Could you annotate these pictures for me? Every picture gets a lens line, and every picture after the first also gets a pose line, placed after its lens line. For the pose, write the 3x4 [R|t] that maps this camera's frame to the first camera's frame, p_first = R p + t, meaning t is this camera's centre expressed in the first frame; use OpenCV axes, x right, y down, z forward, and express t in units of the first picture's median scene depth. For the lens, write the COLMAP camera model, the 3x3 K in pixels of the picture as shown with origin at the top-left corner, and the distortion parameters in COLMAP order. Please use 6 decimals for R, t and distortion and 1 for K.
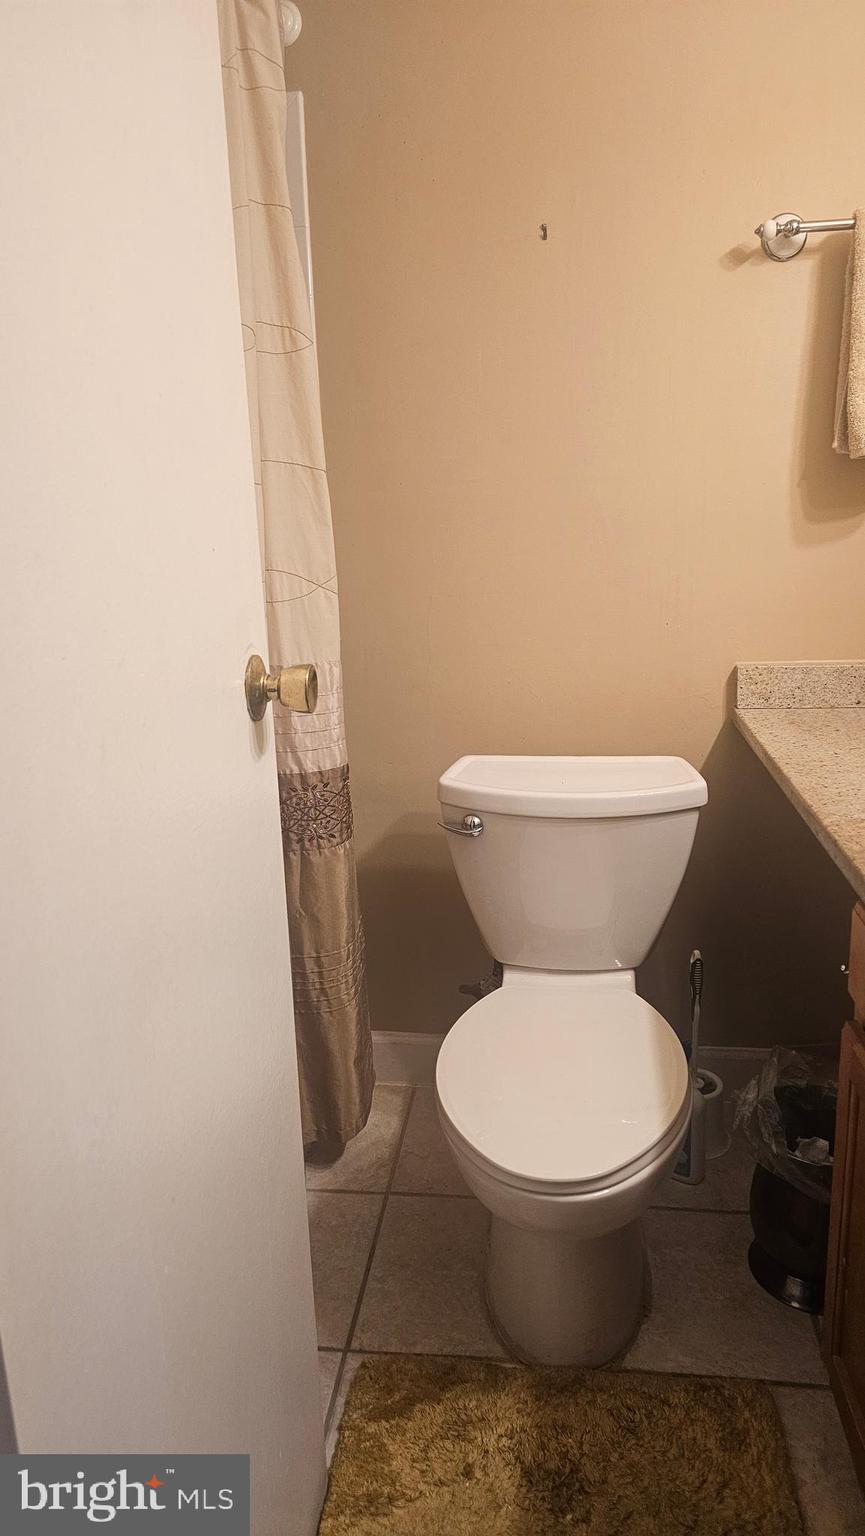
lens RADIAL K [[1021.6, 0, 439.8], [0, 1021.6, 751.3], [0, 0, 1]] dist [0.063998, -0.053860]
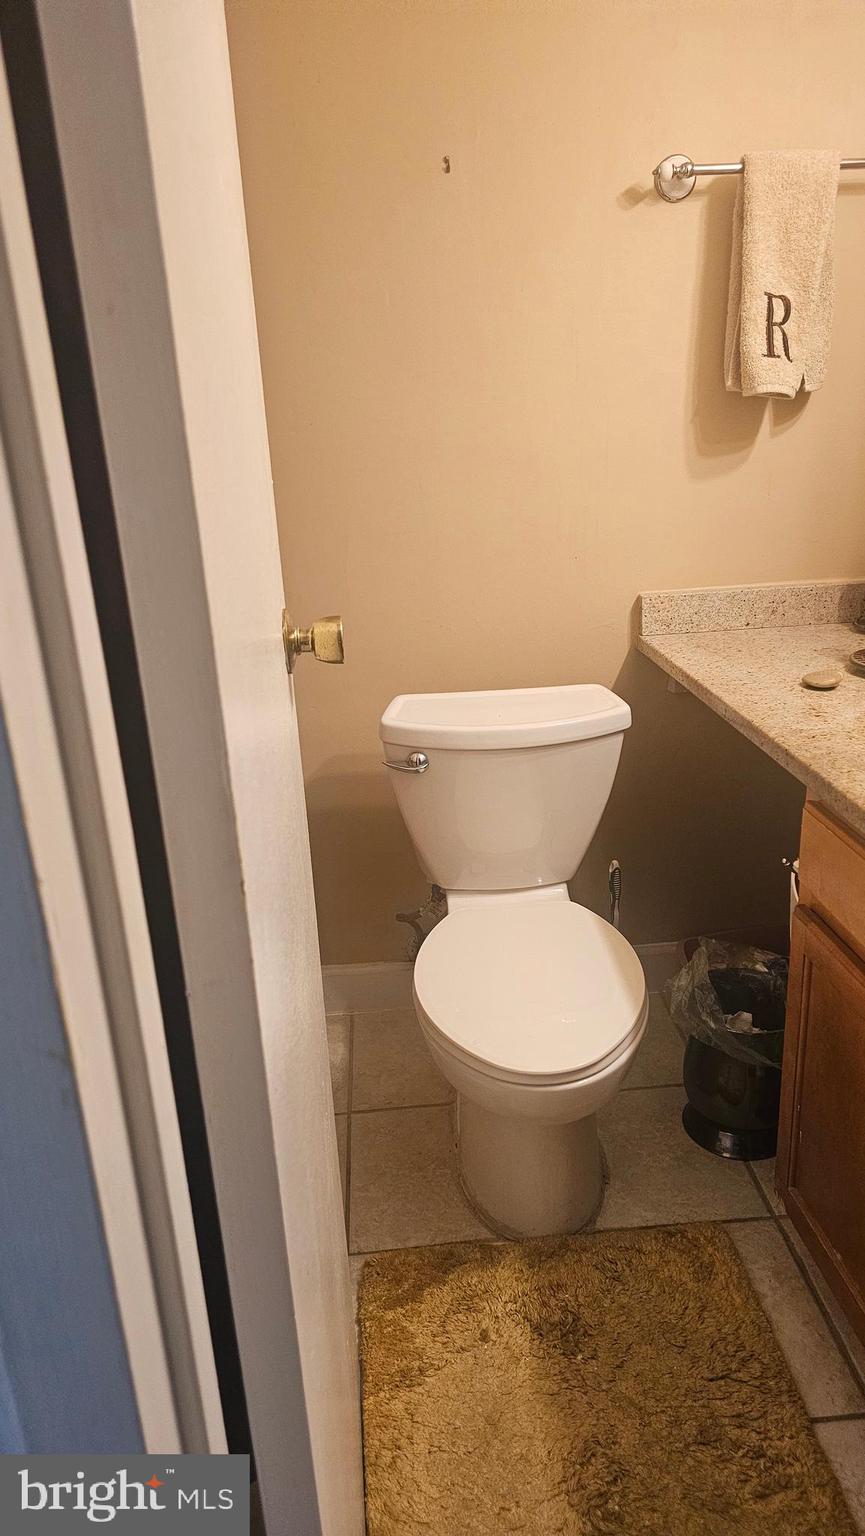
lens RADIAL K [[1021.6, 0, 443.8], [0, 1021.6, 772.0], [0, 0, 1]] dist [0.063998, -0.053860]
pose [[0.981407, -0.074884, 0.176730, -0.132436], [0.059913, 0.994265, 0.088584, -0.008354], [-0.182350, -0.076349, 0.980265, -0.028425]]
